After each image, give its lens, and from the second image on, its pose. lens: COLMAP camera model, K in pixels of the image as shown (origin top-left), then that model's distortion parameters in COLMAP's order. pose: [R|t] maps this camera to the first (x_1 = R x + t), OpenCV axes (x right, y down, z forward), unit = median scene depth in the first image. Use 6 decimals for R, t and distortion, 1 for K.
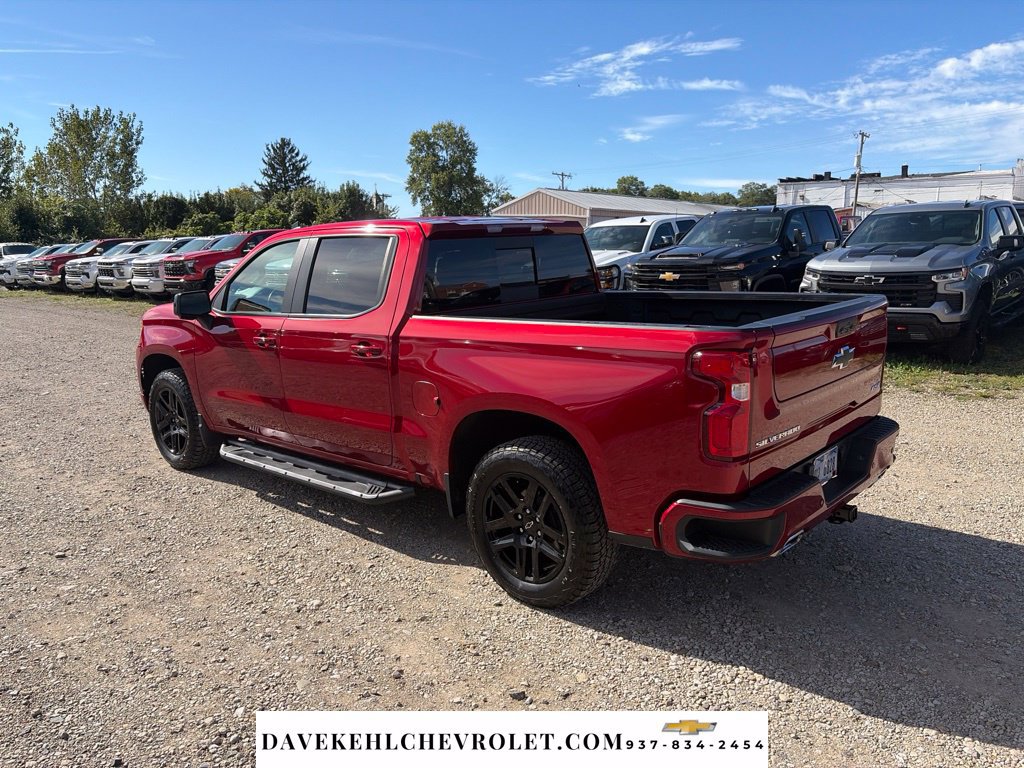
lens RADIAL K [[771.1, 0, 504.1], [0, 771.1, 382.3], [0, 0, 1]] dist [0.018577, -0.019965]
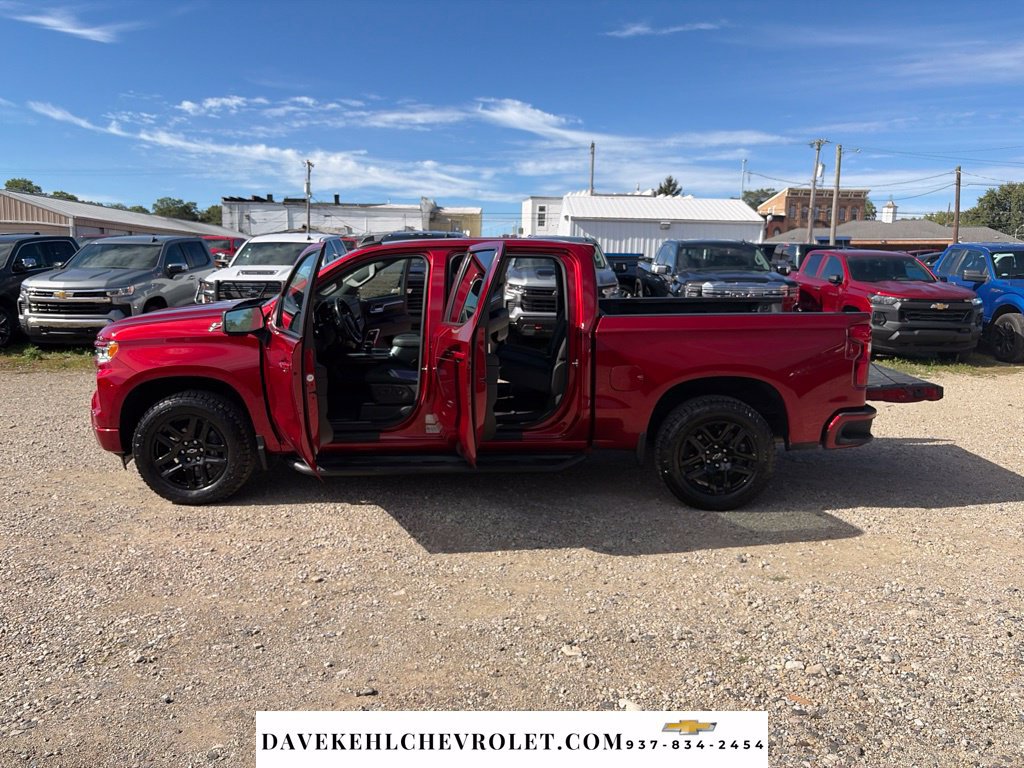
lens RADIAL K [[771.1, 0, 515.2], [0, 771.1, 404.0], [0, 0, 1]] dist [0.018577, -0.019965]
pose [[0.744337, -0.098252, 0.660537, -0.397665], [0.096023, 0.994586, 0.039736, -0.001907], [-0.660865, 0.033850, 0.749741, 0.050586]]
